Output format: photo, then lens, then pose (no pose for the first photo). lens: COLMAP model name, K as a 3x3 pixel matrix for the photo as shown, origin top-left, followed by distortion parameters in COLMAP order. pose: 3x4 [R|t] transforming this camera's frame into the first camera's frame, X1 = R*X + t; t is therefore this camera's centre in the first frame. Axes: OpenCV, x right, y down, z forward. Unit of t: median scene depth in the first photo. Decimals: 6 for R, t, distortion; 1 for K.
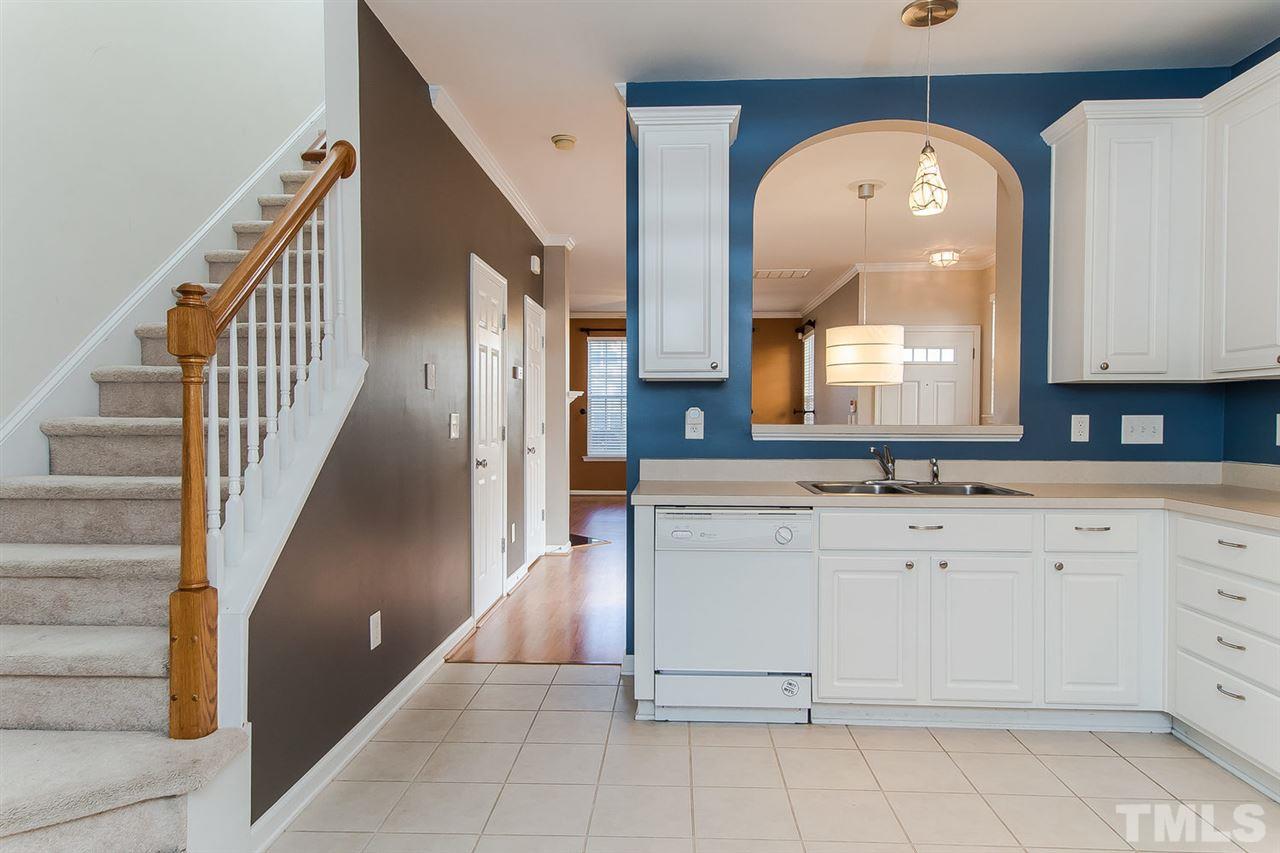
lens RADIAL K [[771.2, 0, 642.4], [0, 771.2, 424.4], [0, 0, 1]] dist [0.020959, -0.005302]
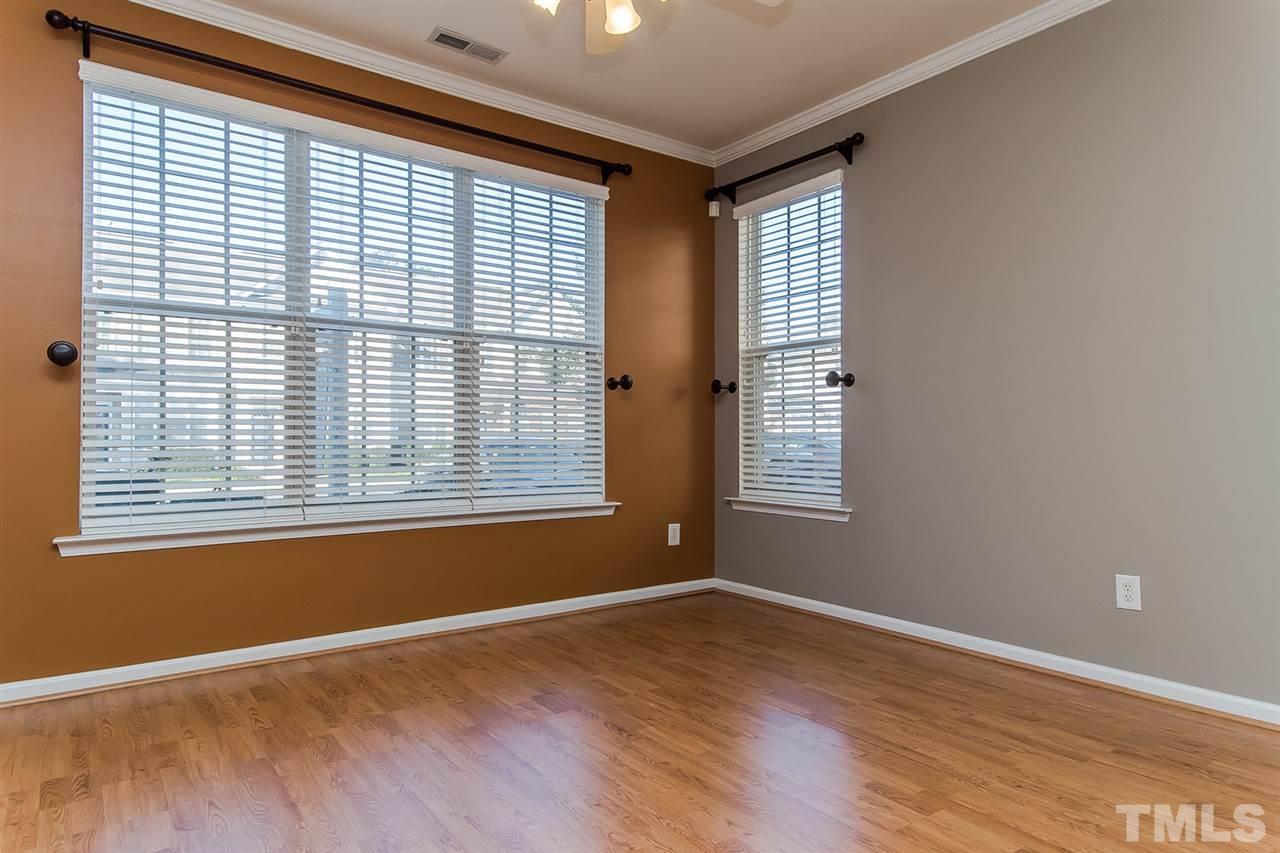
lens RADIAL K [[771.2, 0, 641.4], [0, 771.2, 428.0], [0, 0, 1]] dist [0.020959, -0.005302]
pose [[0.769779, 0.008994, 0.638248, -0.338691], [0.011883, 0.999526, -0.028417, 0.058755], [-0.638200, 0.029459, 0.769307, 2.529032]]
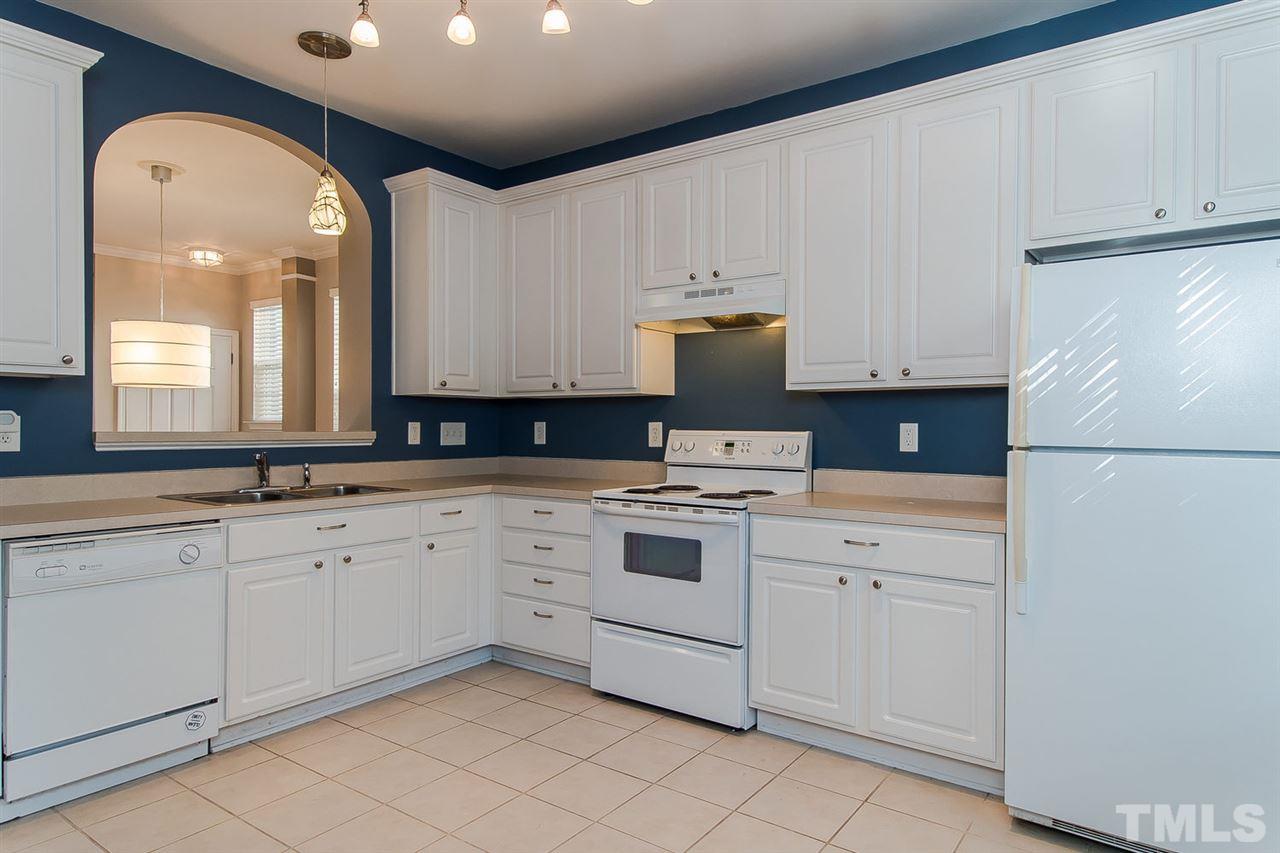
lens RADIAL K [[771.2, 0, 647.5], [0, 771.2, 423.8], [0, 0, 1]] dist [0.020959, -0.005302]
pose [[0.538730, 0.002191, 0.842476, -0.288595], [0.004501, 0.999975, -0.005479, -0.001926], [-0.842467, 0.006744, 0.538706, 0.052867]]
